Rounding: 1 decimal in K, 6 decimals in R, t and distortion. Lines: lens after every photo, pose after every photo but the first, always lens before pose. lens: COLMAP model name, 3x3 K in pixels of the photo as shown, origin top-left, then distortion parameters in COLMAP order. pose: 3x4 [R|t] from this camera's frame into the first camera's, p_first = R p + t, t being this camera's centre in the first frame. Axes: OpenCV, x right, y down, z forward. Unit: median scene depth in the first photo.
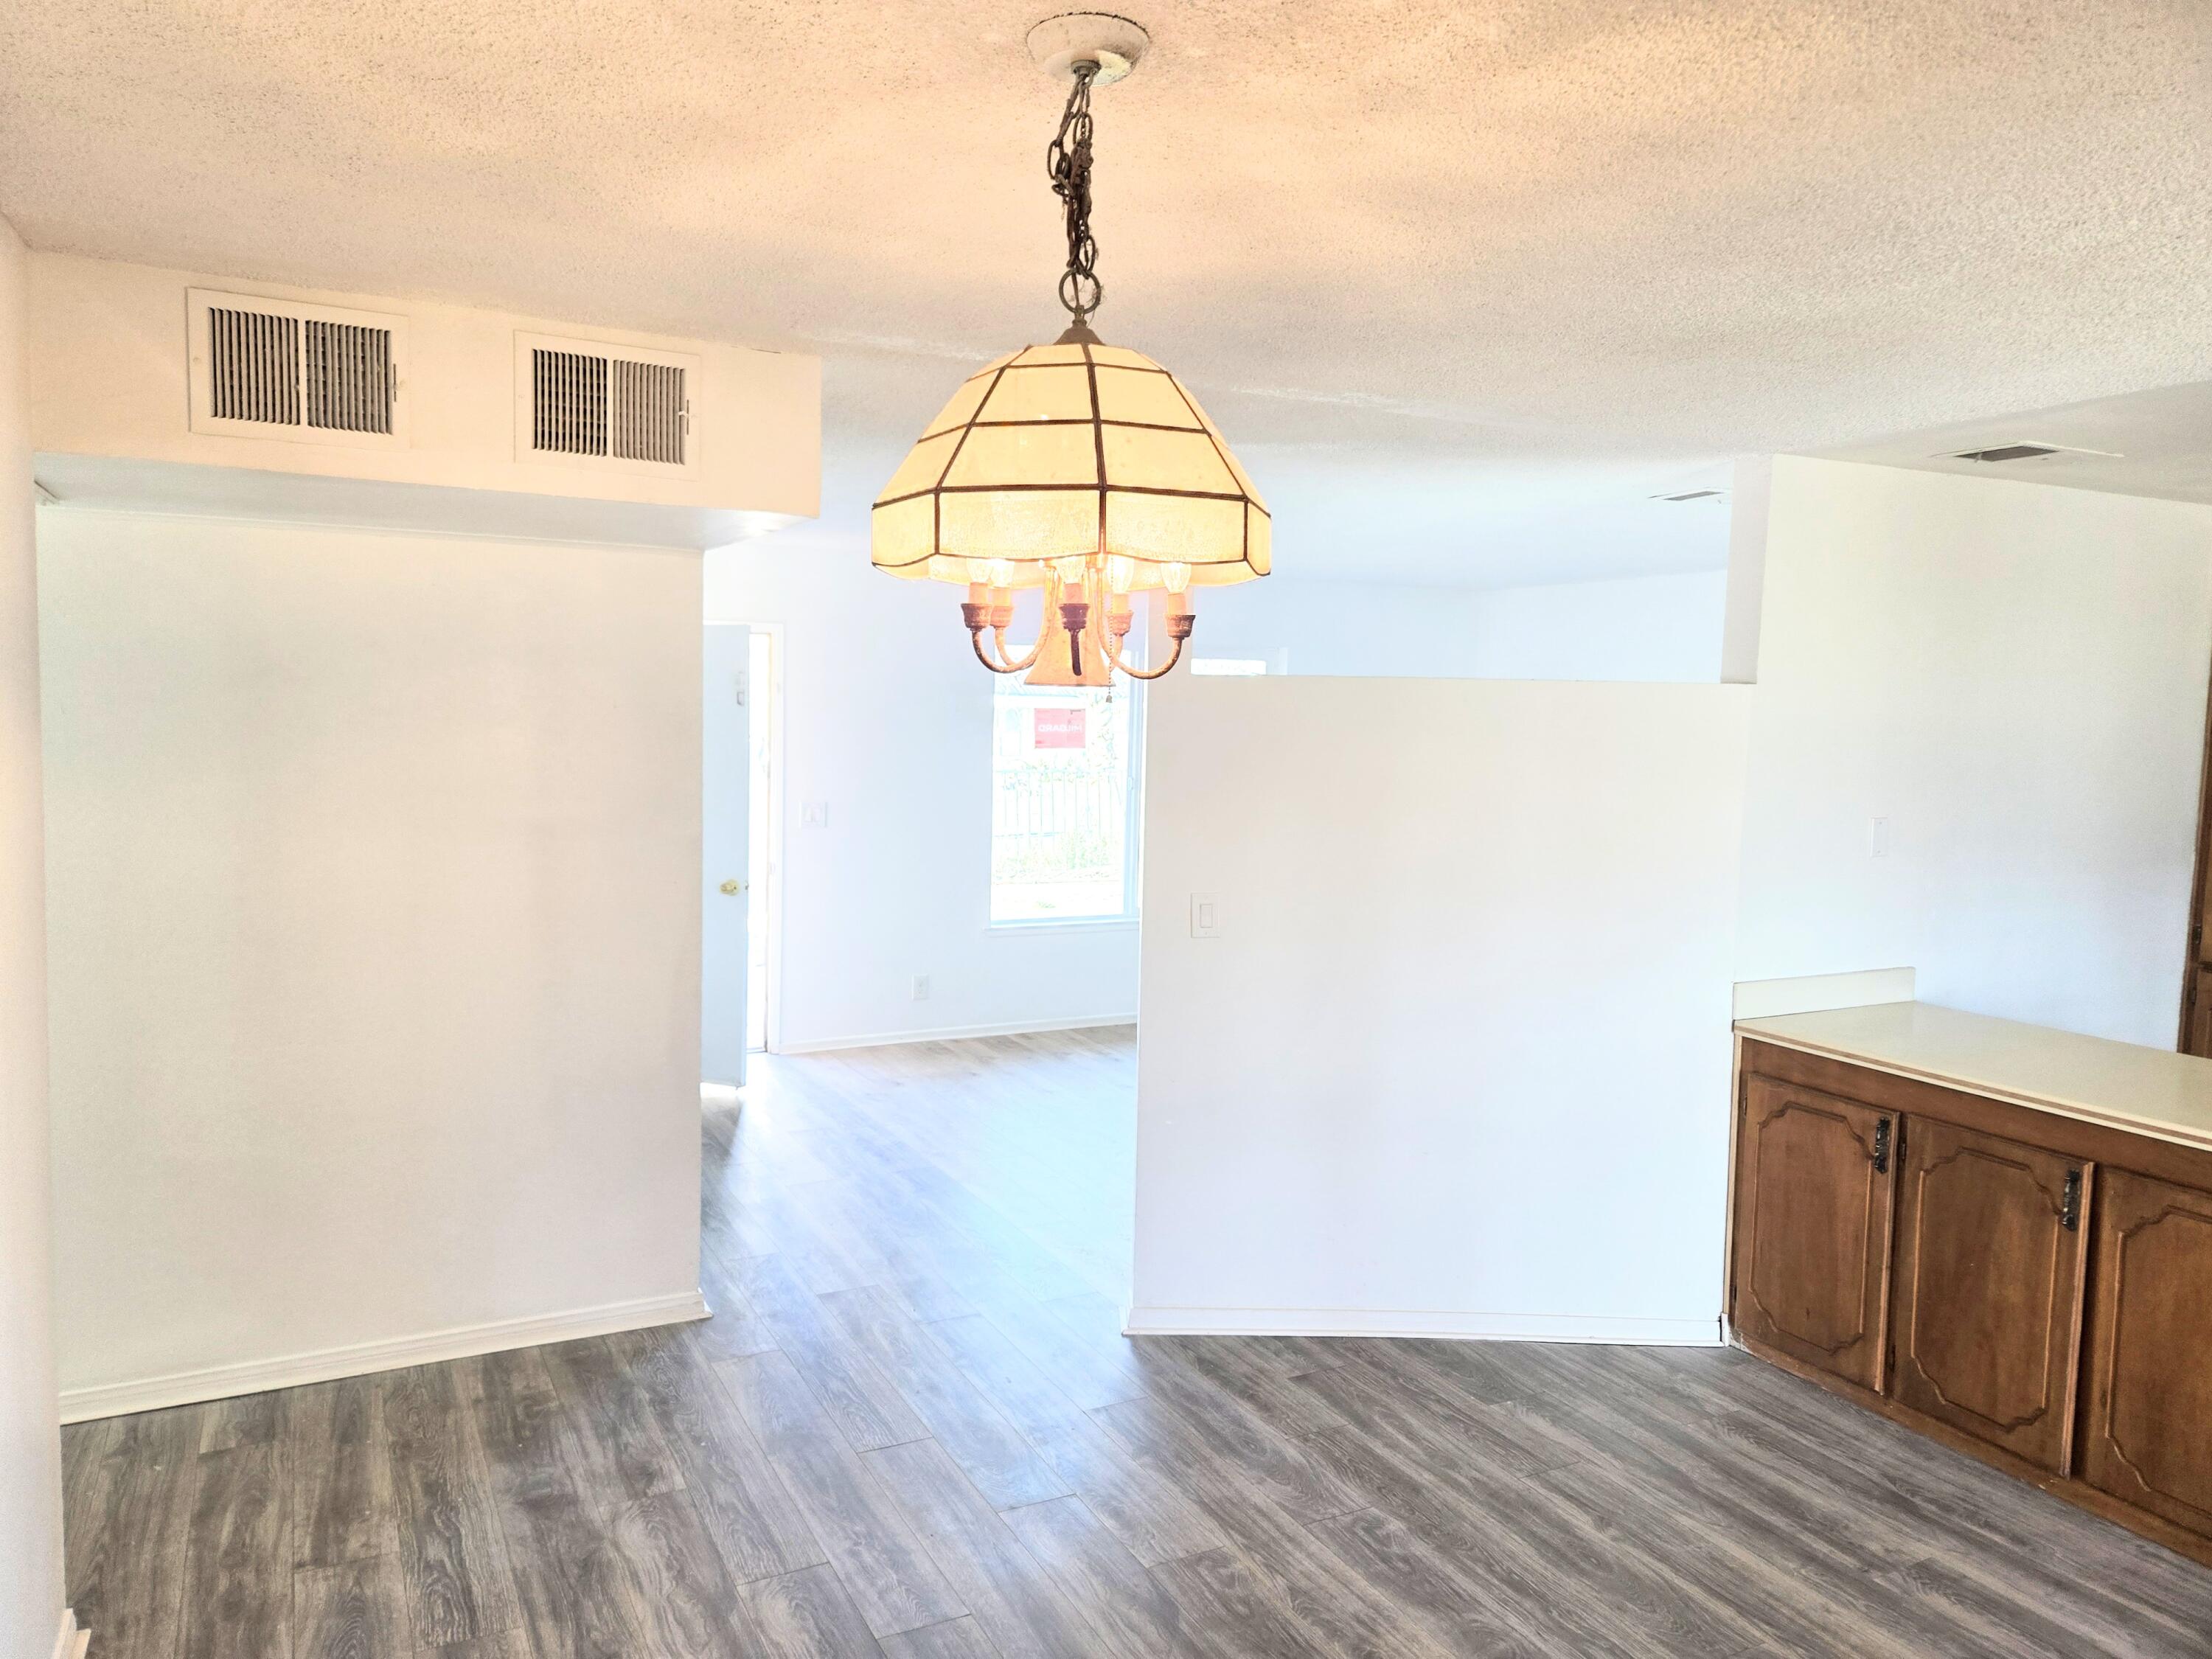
lens RADIAL K [[1486.4, 0, 1084.2], [0, 1486.4, 834.5], [0, 0, 1]] dist [0.034940, -0.016167]
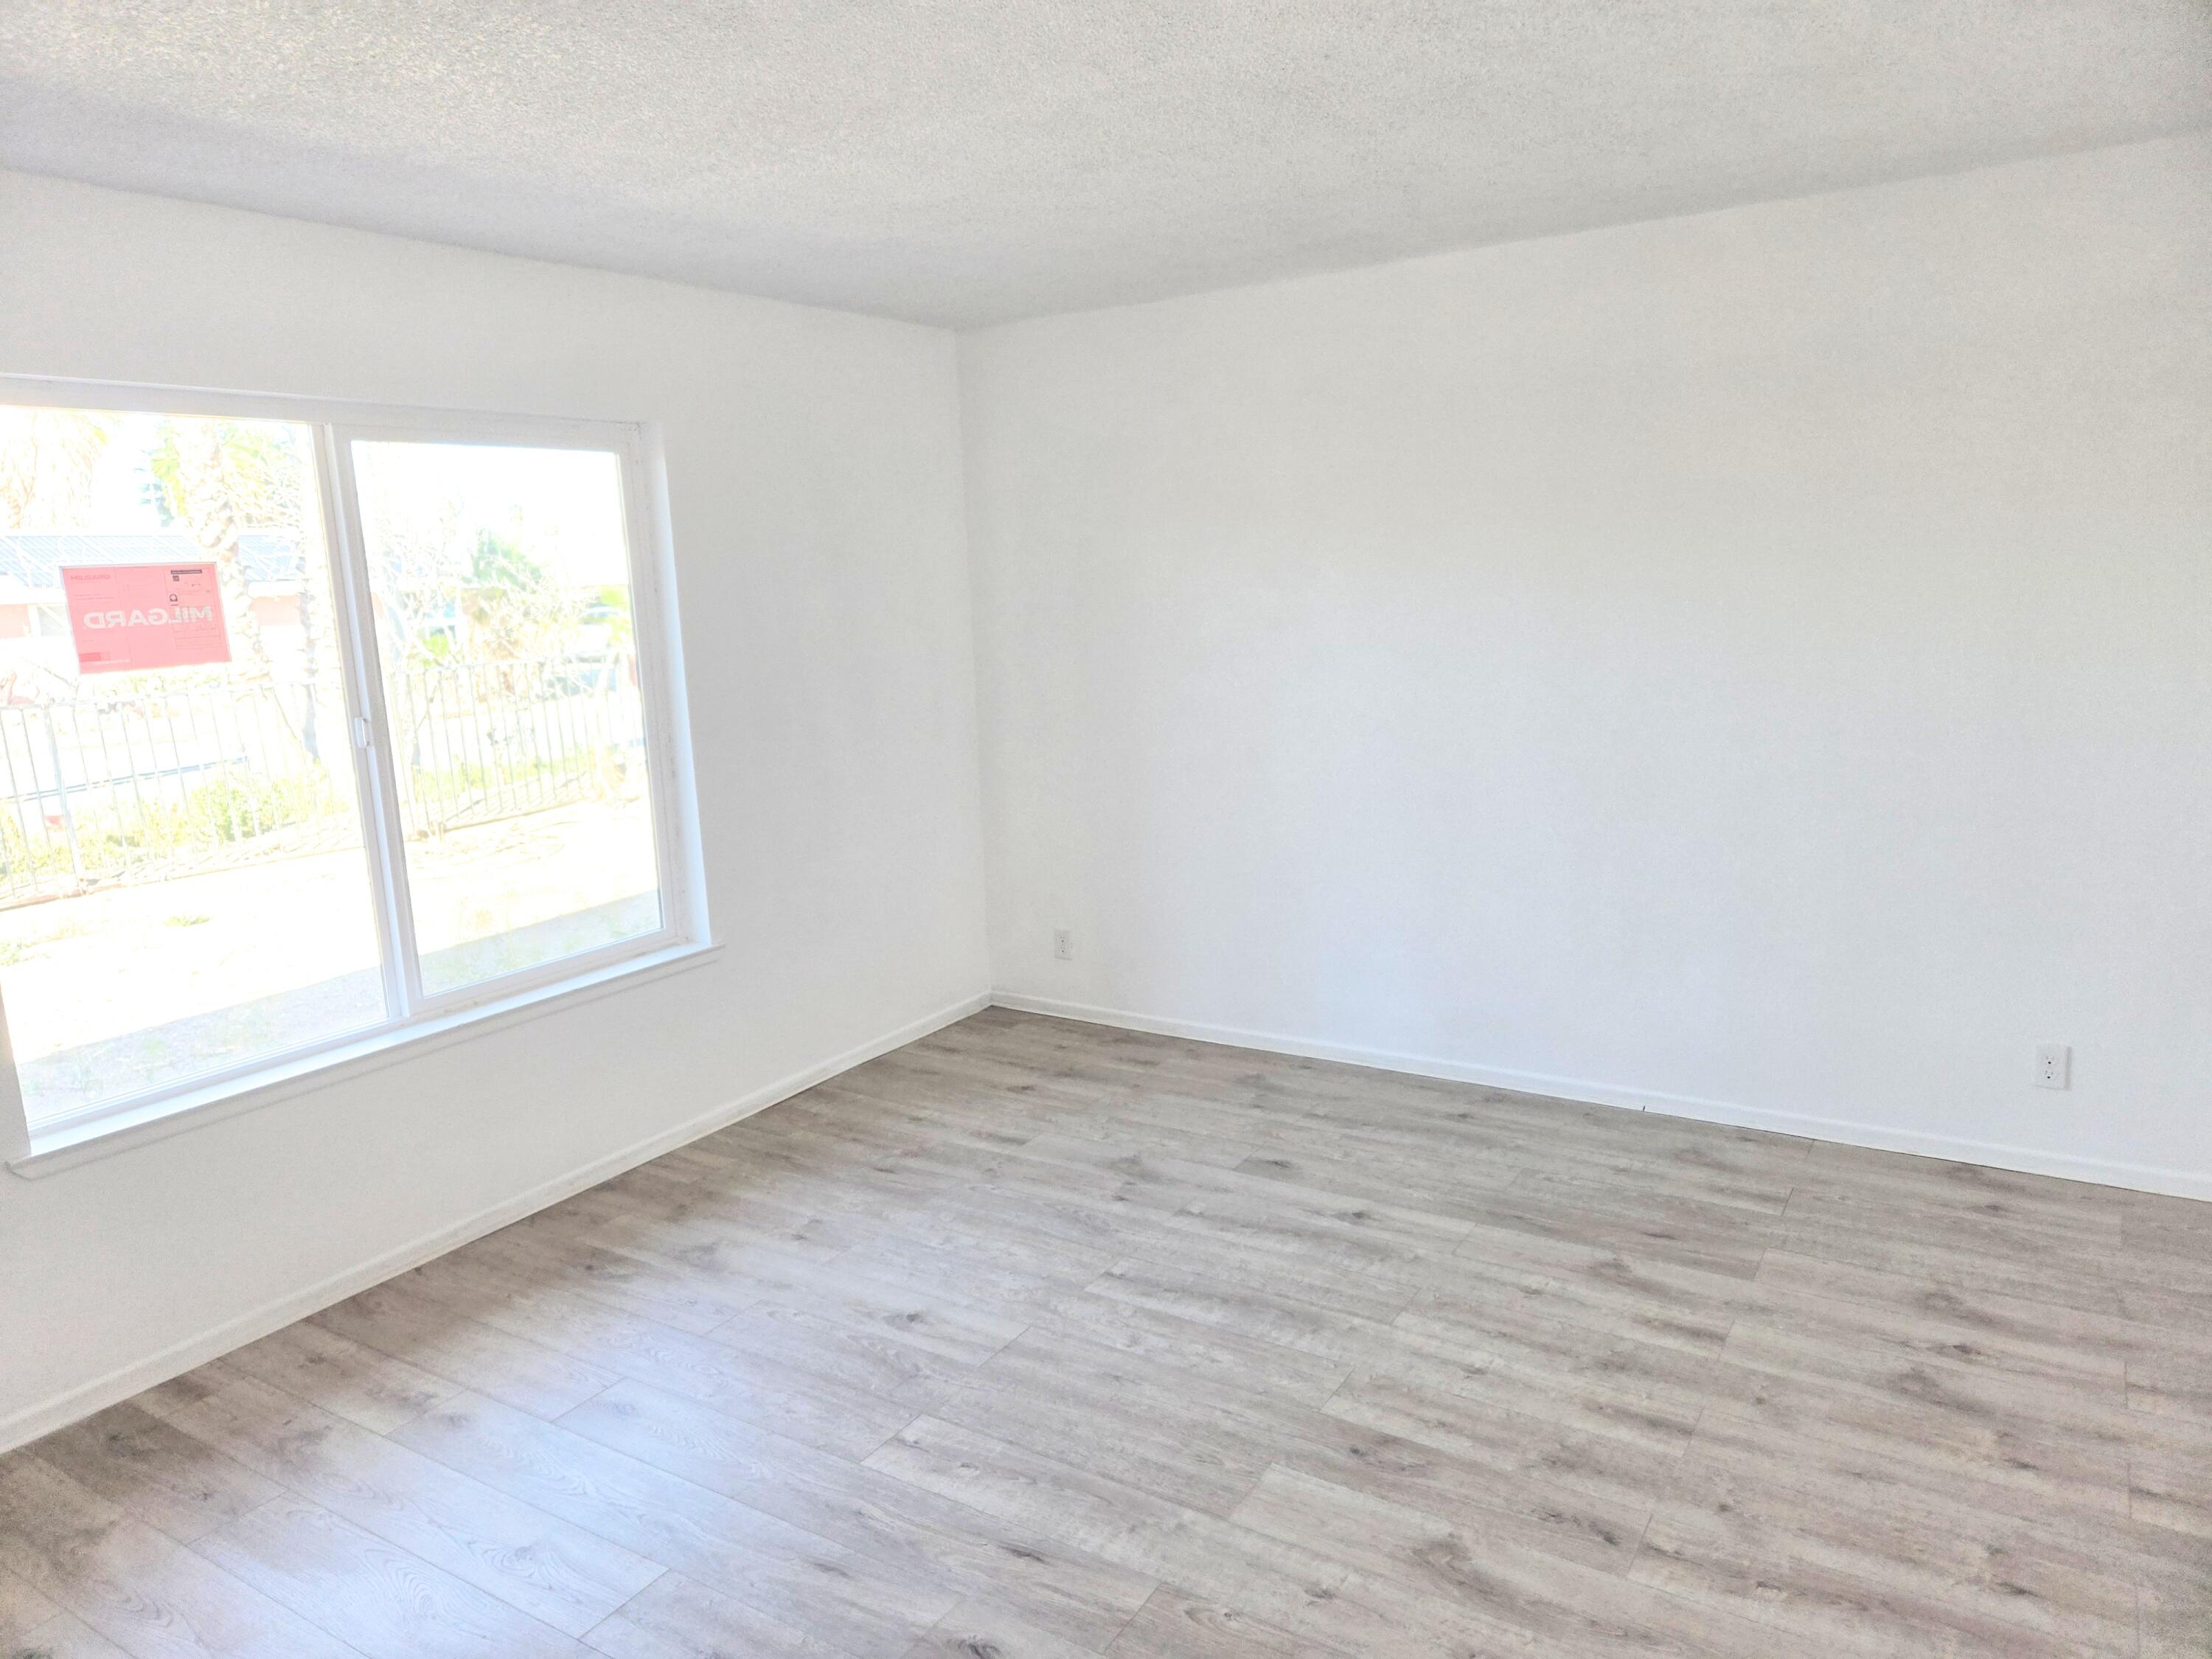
lens RADIAL K [[1486.4, 0, 1112.6], [0, 1486.4, 828.1], [0, 0, 1]] dist [0.034940, -0.016167]
pose [[0.856122, -0.146822, 0.495478, -0.003744], [0.104298, 0.988151, 0.112599, -0.033983], [-0.506140, -0.044721, 0.861291, 0.518008]]
